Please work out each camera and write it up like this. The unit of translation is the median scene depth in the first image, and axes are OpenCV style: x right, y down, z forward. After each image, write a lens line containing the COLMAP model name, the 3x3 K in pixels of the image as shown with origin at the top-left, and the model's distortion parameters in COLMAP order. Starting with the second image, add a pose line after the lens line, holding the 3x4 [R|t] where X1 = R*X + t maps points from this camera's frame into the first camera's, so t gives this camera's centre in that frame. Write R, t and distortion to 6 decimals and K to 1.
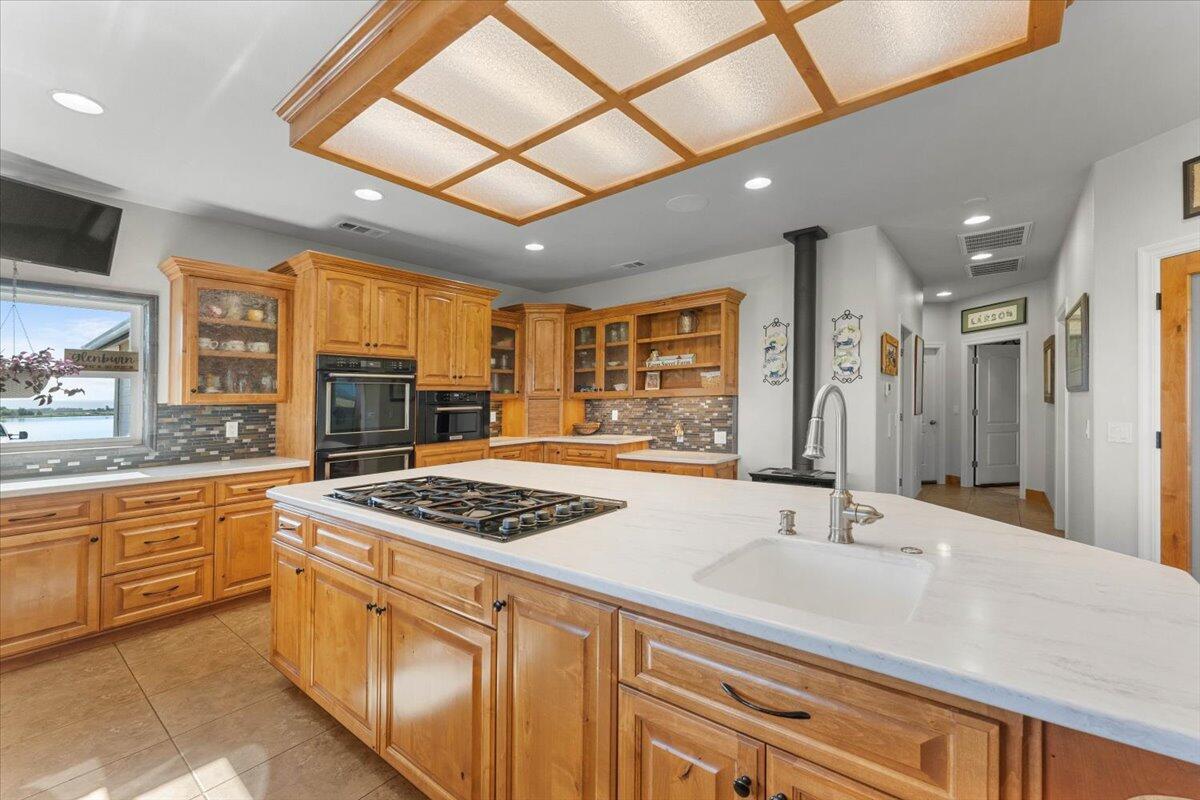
lens RADIAL K [[495.3, 0, 603.3], [0, 495.3, 387.2], [0, 0, 1]] dist [0.007172, 0.000559]
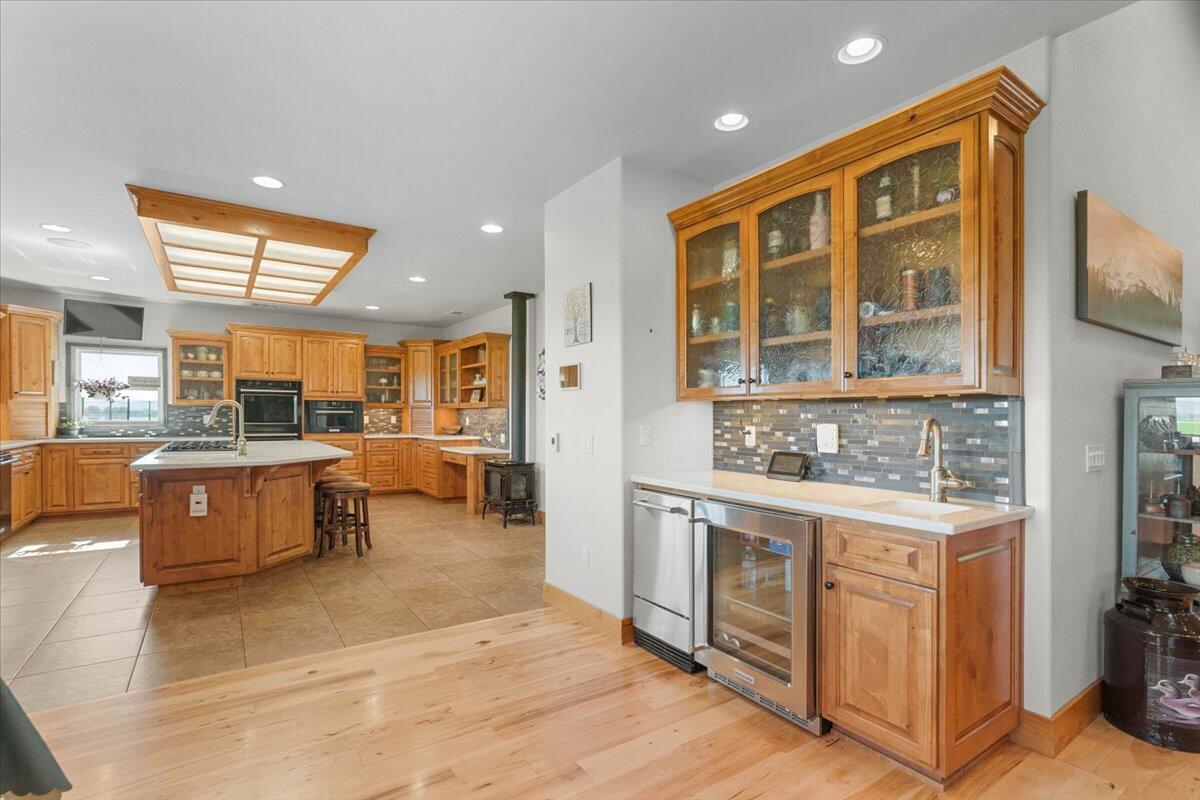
lens RADIAL K [[563.6, 0, 608.4], [0, 563.6, 419.1], [0, 0, 1]] dist [-0.000862, -0.001967]
pose [[0.956509, 0.028691, -0.290288, 1.219874], [-0.018132, 0.999075, 0.039001, -0.022635], [0.291138, -0.032042, 0.956144, -0.523922]]
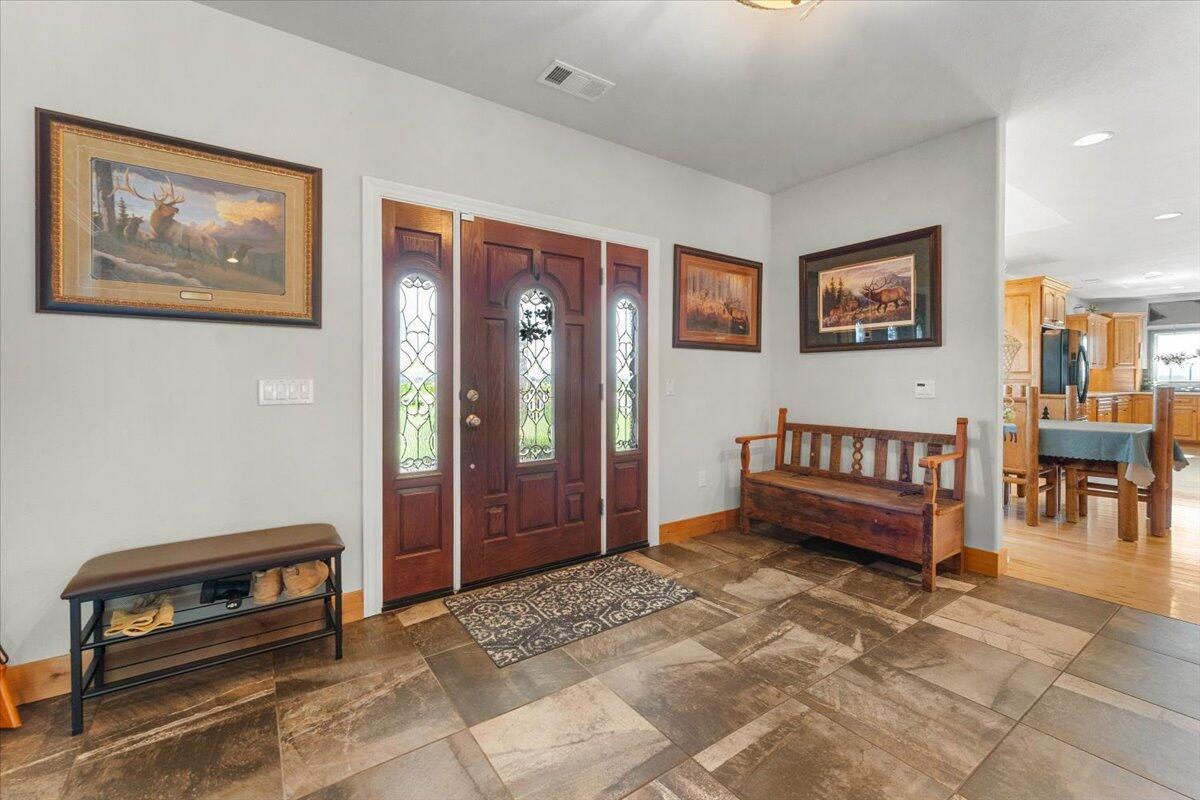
lens RADIAL K [[495.3, 0, 600.4], [0, 495.3, 391.1], [0, 0, 1]] dist [0.007172, 0.000559]
pose [[-0.286938, 0.040903, -0.957075, 2.181675], [0.032717, 0.998924, 0.032883, -0.034455], [0.957390, -0.021877, -0.287968, -1.185841]]
